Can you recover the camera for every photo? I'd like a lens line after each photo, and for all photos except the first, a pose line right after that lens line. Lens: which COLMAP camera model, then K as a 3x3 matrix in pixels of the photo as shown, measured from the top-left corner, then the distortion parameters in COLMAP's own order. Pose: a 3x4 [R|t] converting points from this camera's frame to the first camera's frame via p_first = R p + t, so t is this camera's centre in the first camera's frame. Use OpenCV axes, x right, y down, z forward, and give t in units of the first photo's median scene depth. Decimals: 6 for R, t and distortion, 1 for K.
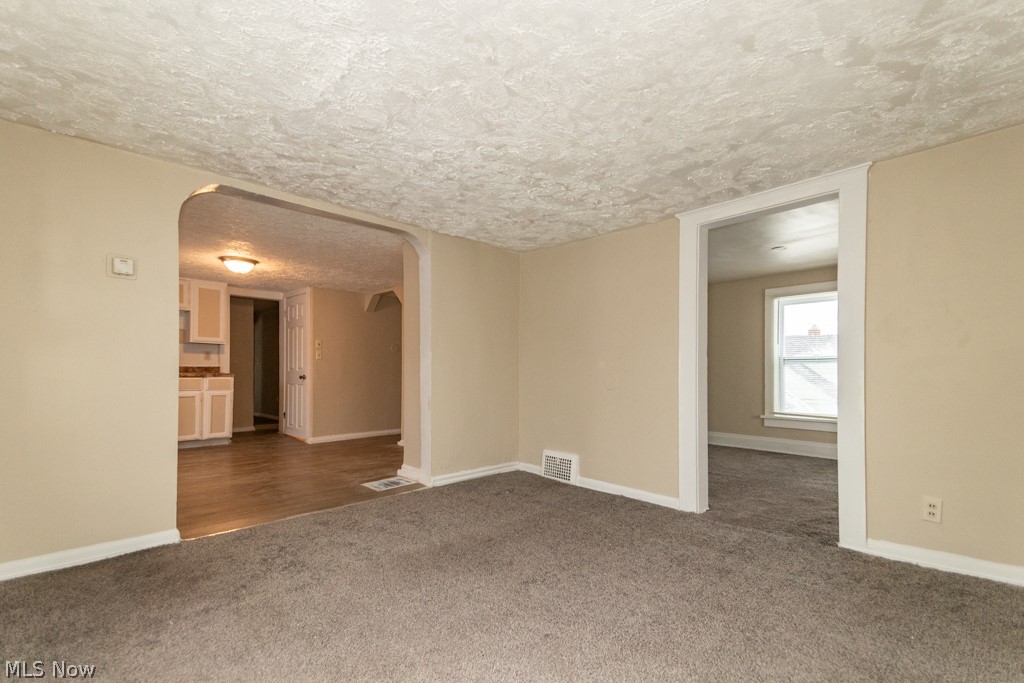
lens RADIAL K [[467.4, 0, 527.5], [0, 467.4, 373.4], [0, 0, 1]] dist [0.002321, 0.000015]
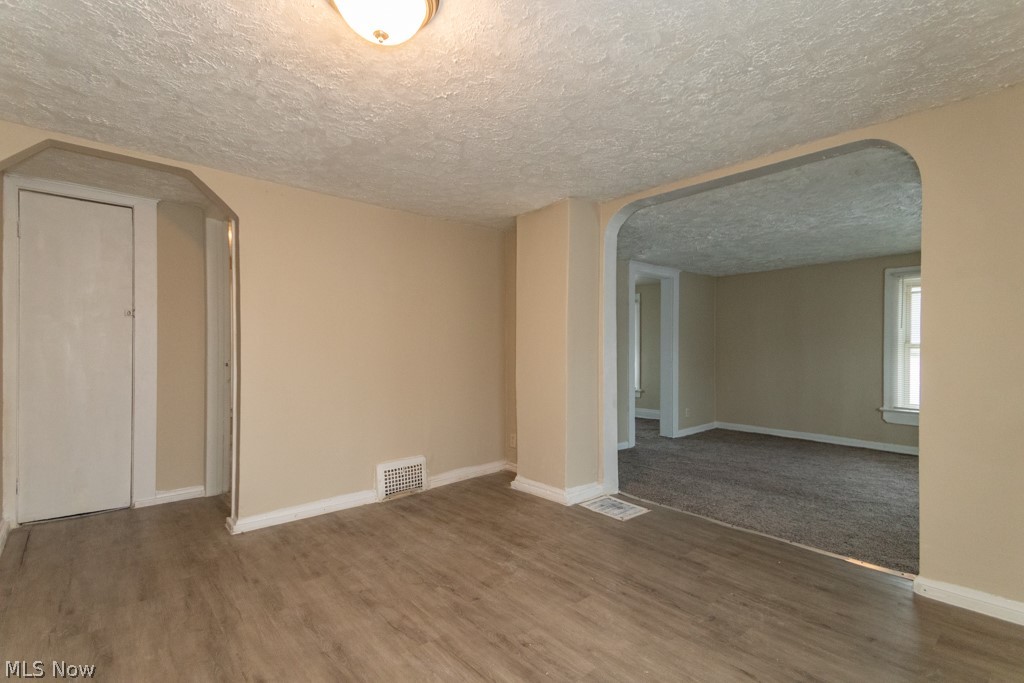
lens RADIAL K [[472.3, 0, 514.6], [0, 472.3, 352.9], [0, 0, 1]] dist [0.035332, -0.000815]
pose [[0.071309, -0.006123, 0.997435, -0.776969], [-0.003283, 0.999974, 0.006373, -0.023345], [-0.997449, -0.003729, 0.071287, 0.771083]]
